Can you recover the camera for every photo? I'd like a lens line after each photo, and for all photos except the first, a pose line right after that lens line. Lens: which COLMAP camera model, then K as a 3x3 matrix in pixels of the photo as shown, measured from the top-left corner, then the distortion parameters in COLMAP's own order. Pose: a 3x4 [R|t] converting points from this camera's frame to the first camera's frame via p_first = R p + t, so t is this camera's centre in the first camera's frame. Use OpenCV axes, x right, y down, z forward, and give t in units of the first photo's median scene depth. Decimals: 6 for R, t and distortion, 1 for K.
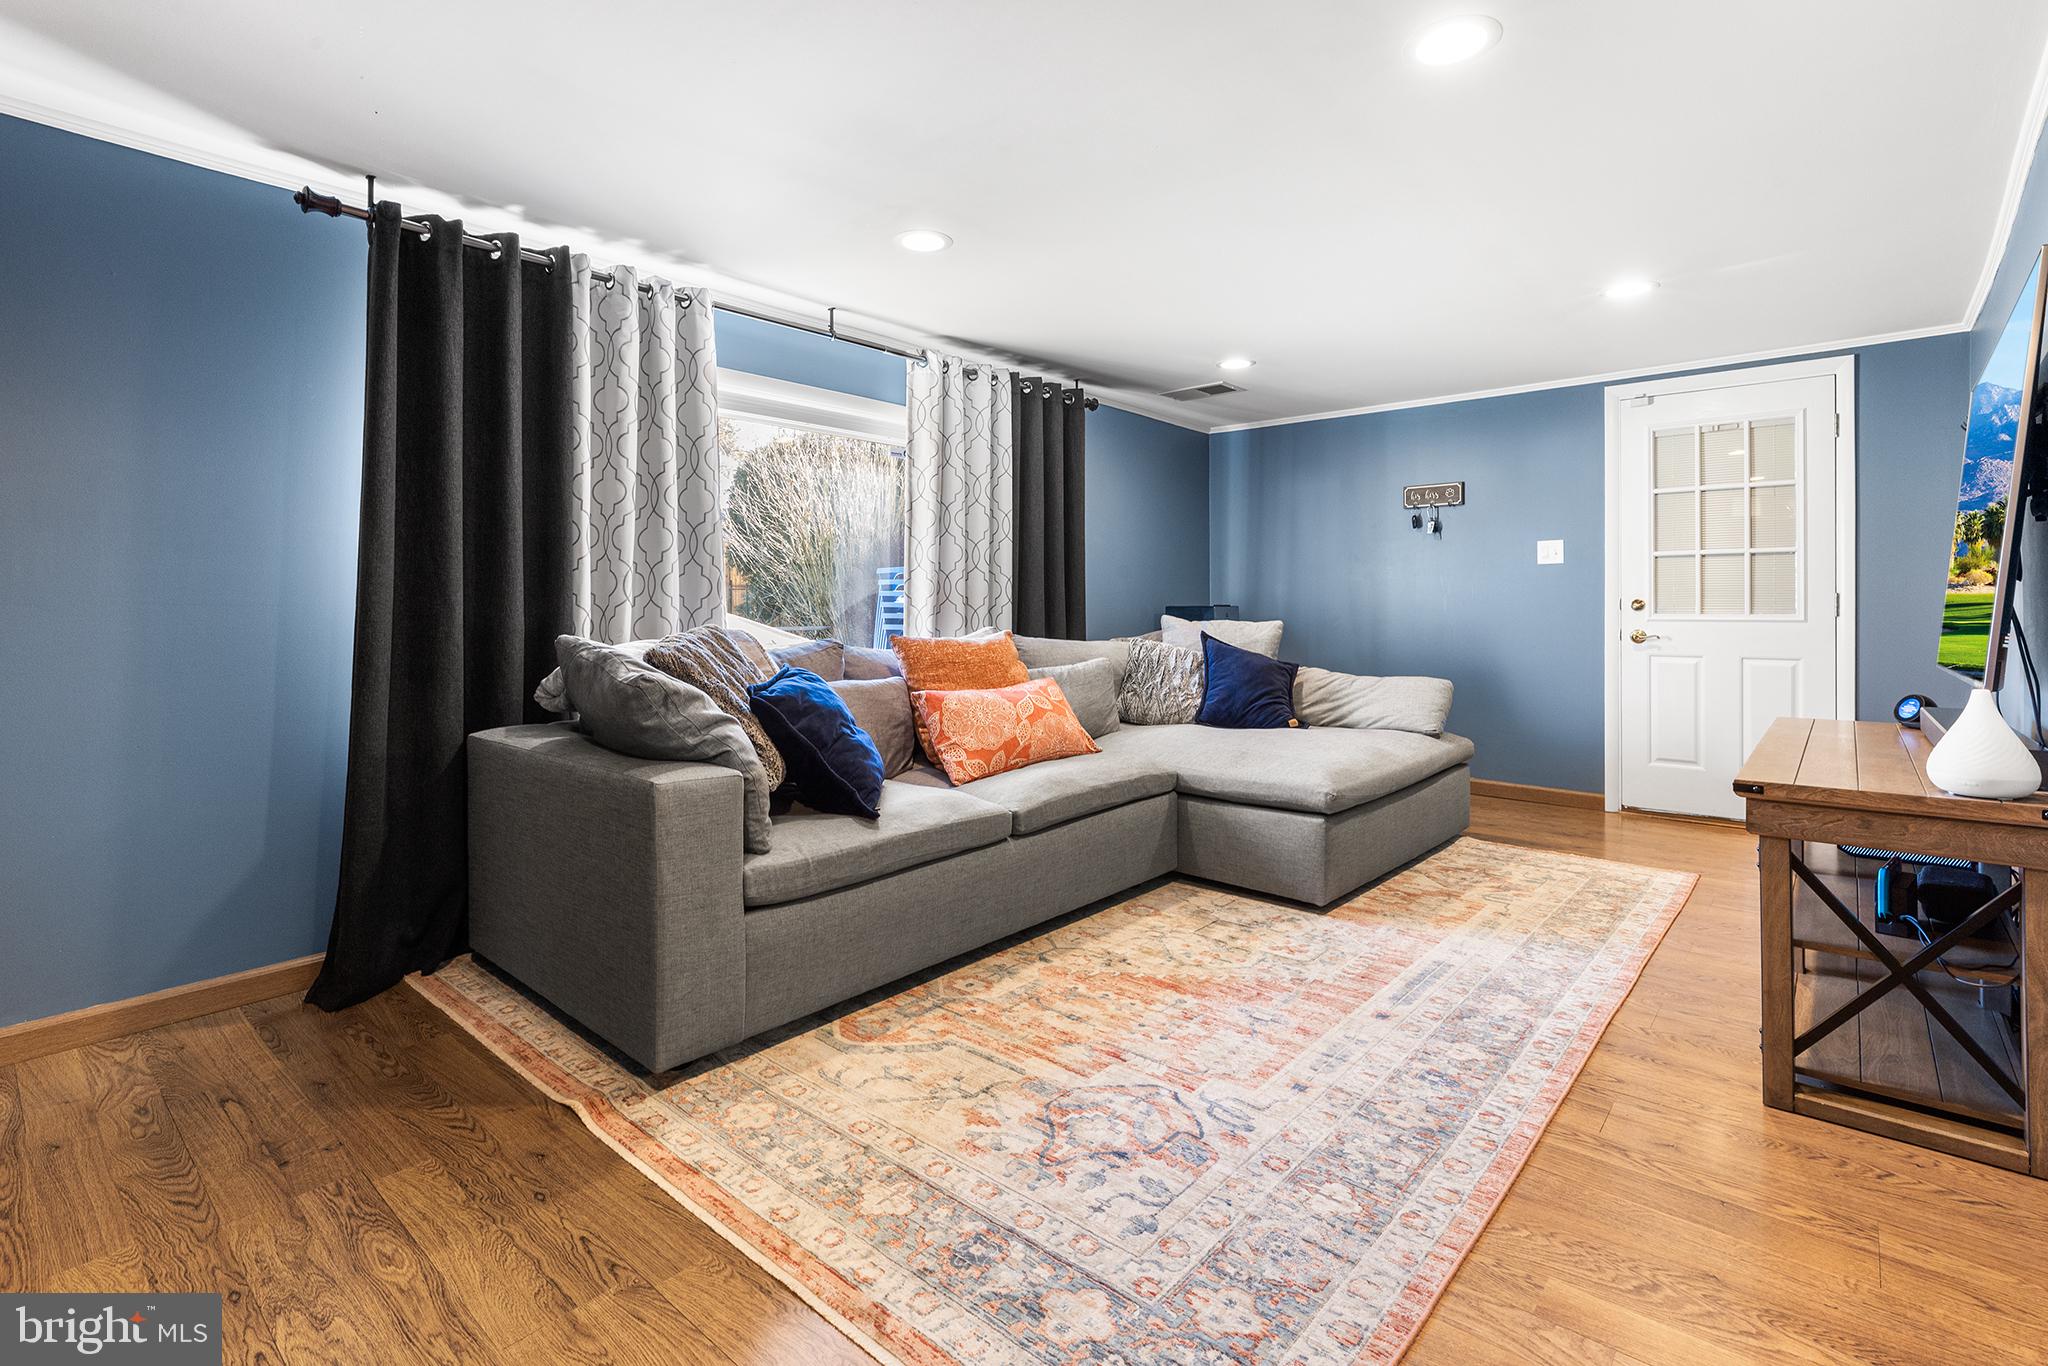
lens RADIAL K [[952.1, 0, 990.8], [0, 952.1, 604.3], [0, 0, 1]] dist [0.004405, -0.001263]
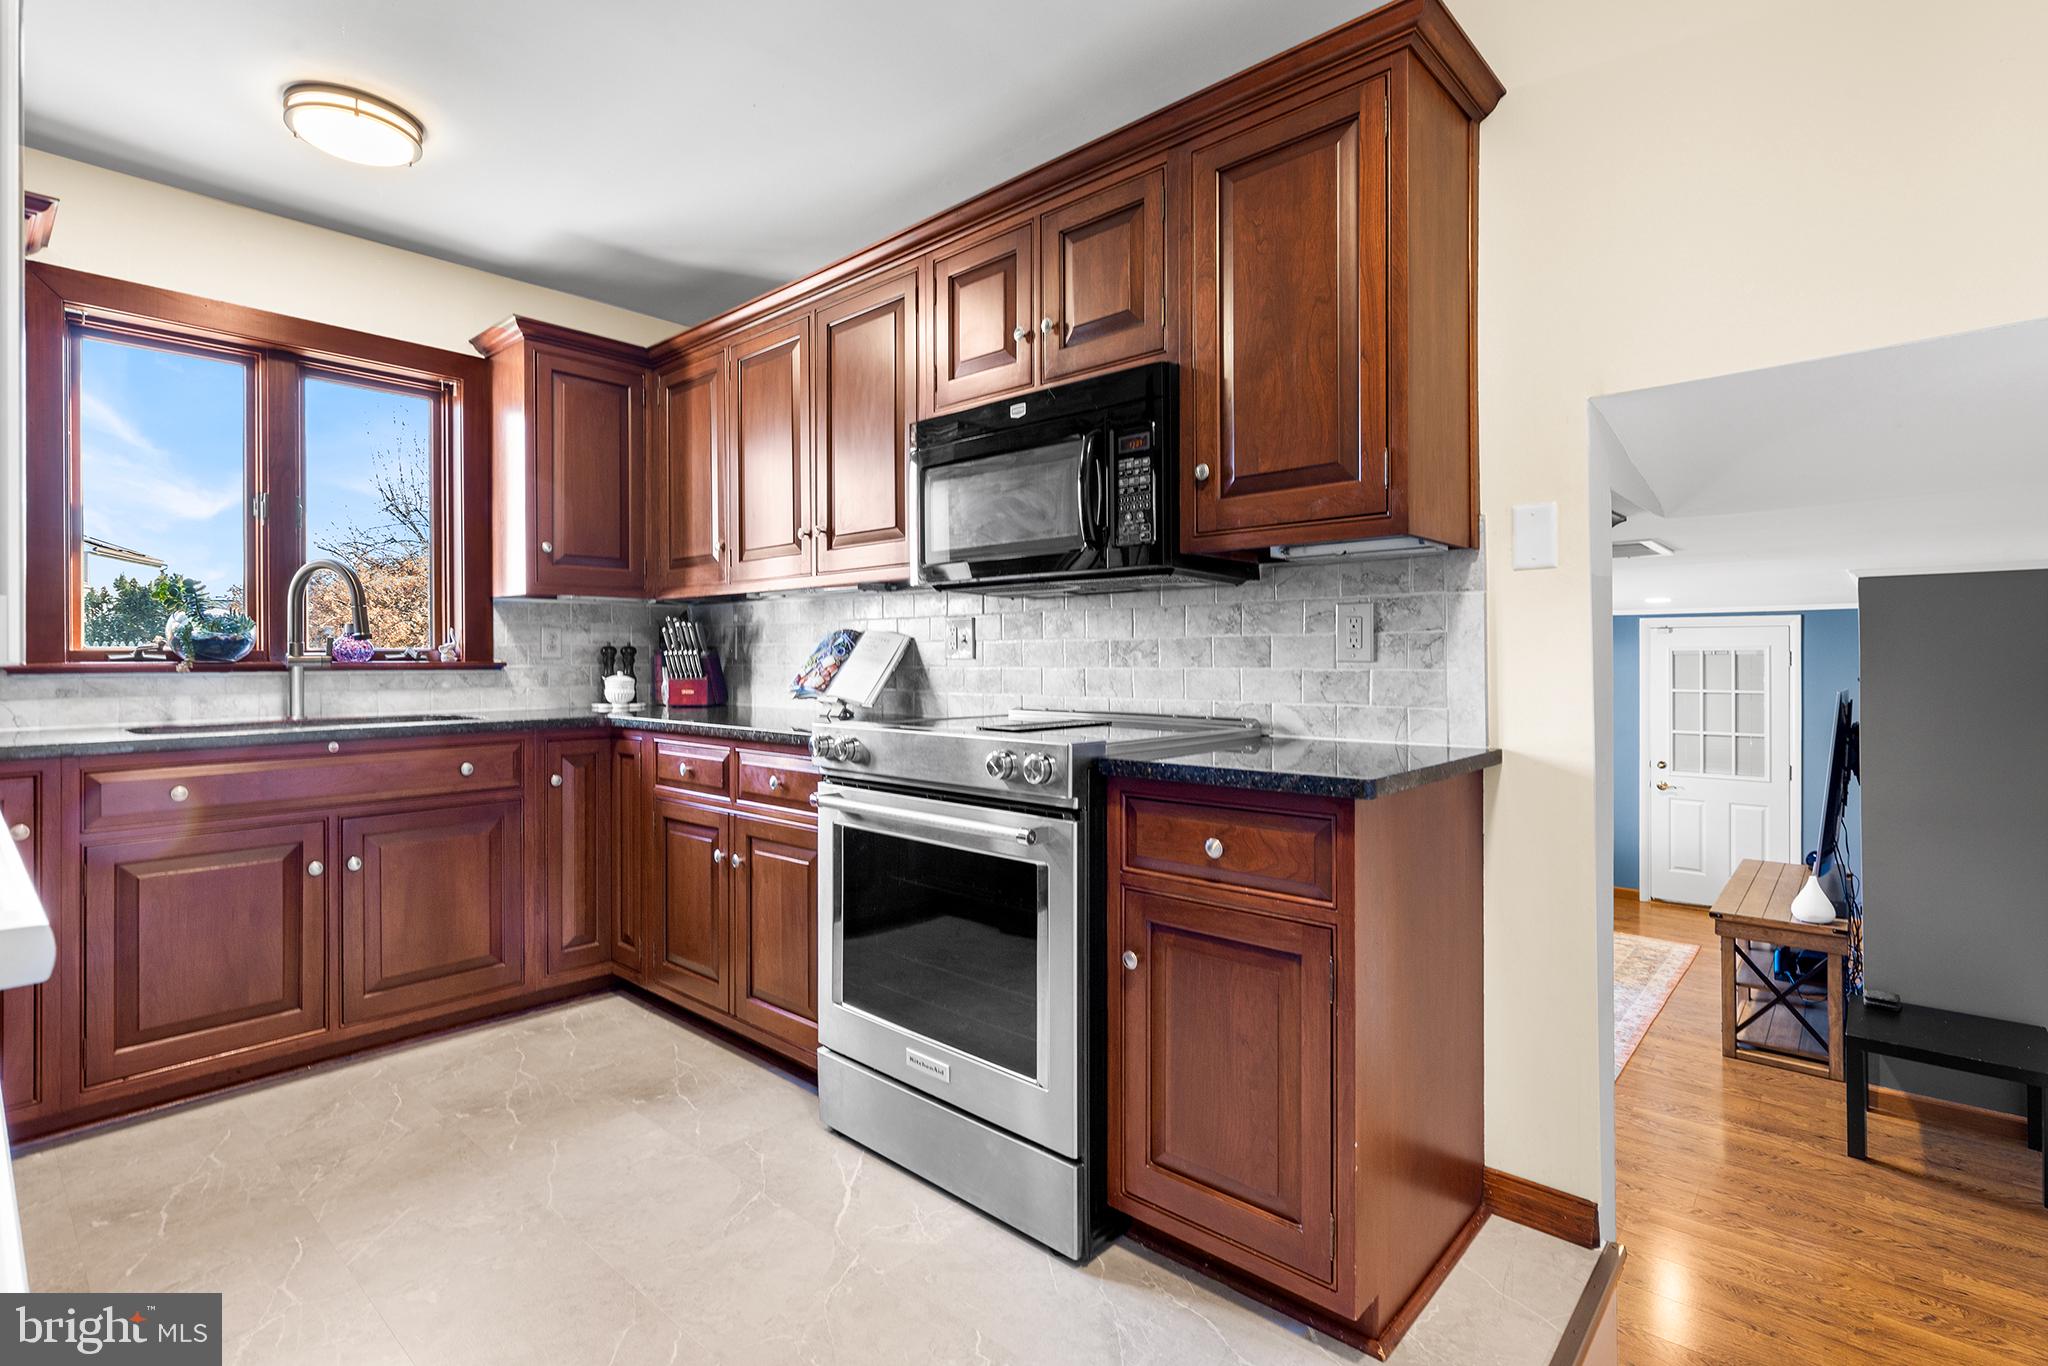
lens RADIAL K [[952.1, 0, 986.0], [0, 952.1, 641.1], [0, 0, 1]] dist [0.004405, -0.001263]
pose [[0.999849, 0.006851, -0.015952, -0.674902], [-0.007042, 0.999904, -0.011929, -0.311108], [0.015868, 0.012040, 0.999802, -0.969709]]
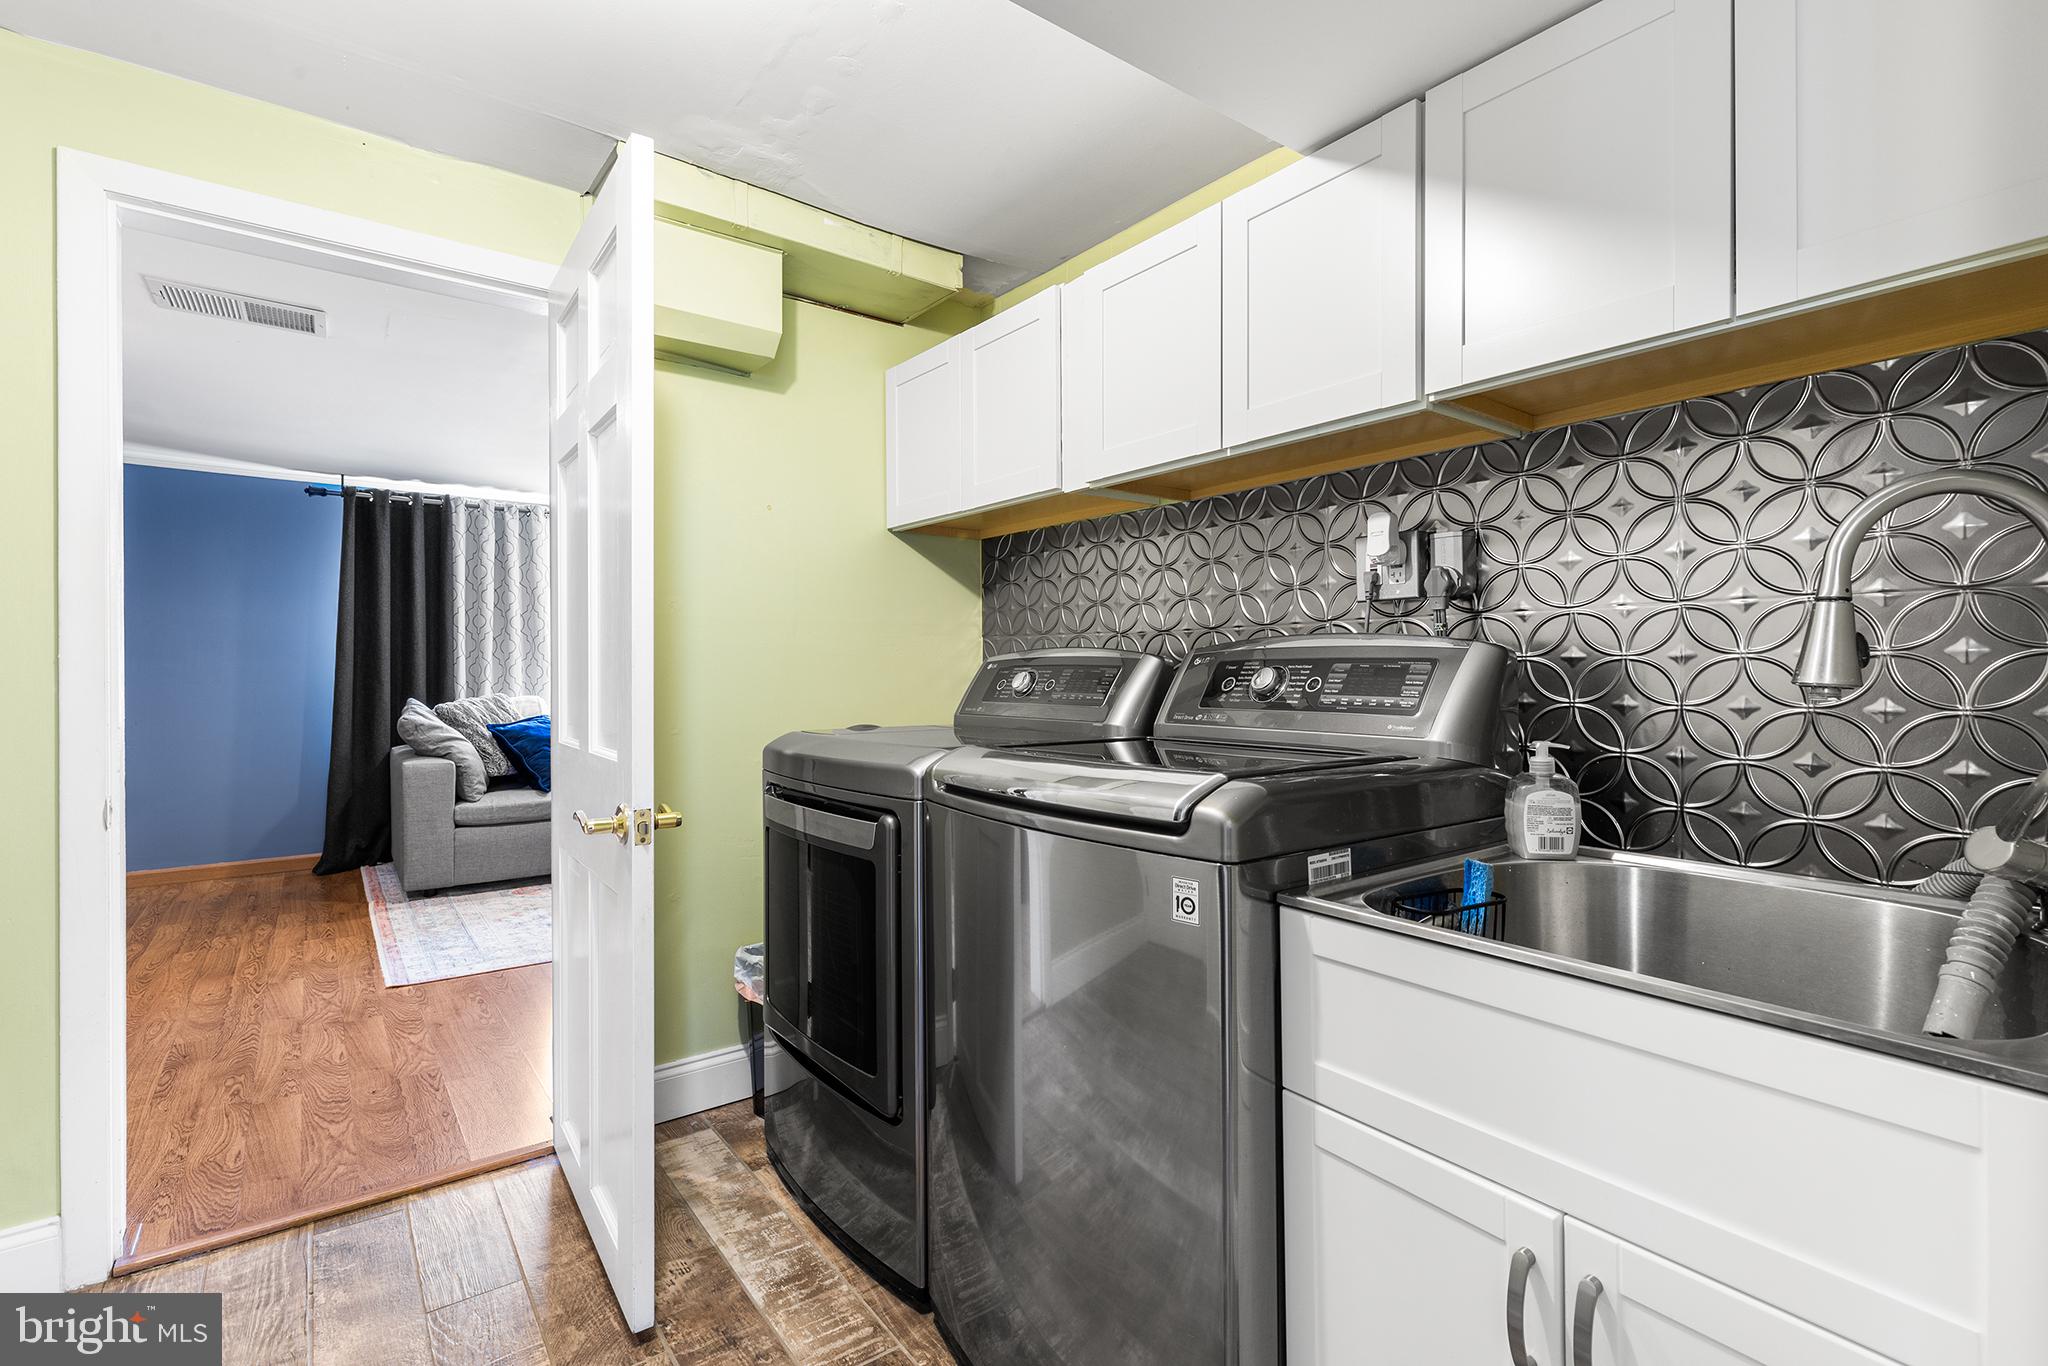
lens RADIAL K [[952.1, 0, 1012.8], [0, 952.1, 671.4], [0, 0, 1]] dist [0.004405, -0.001263]
pose [[0.978929, -0.000533, -0.204202, 1.211455], [-0.000331, 0.999991, -0.004193, -0.017652], [0.204202, 0.004173, 0.978920, -0.727857]]
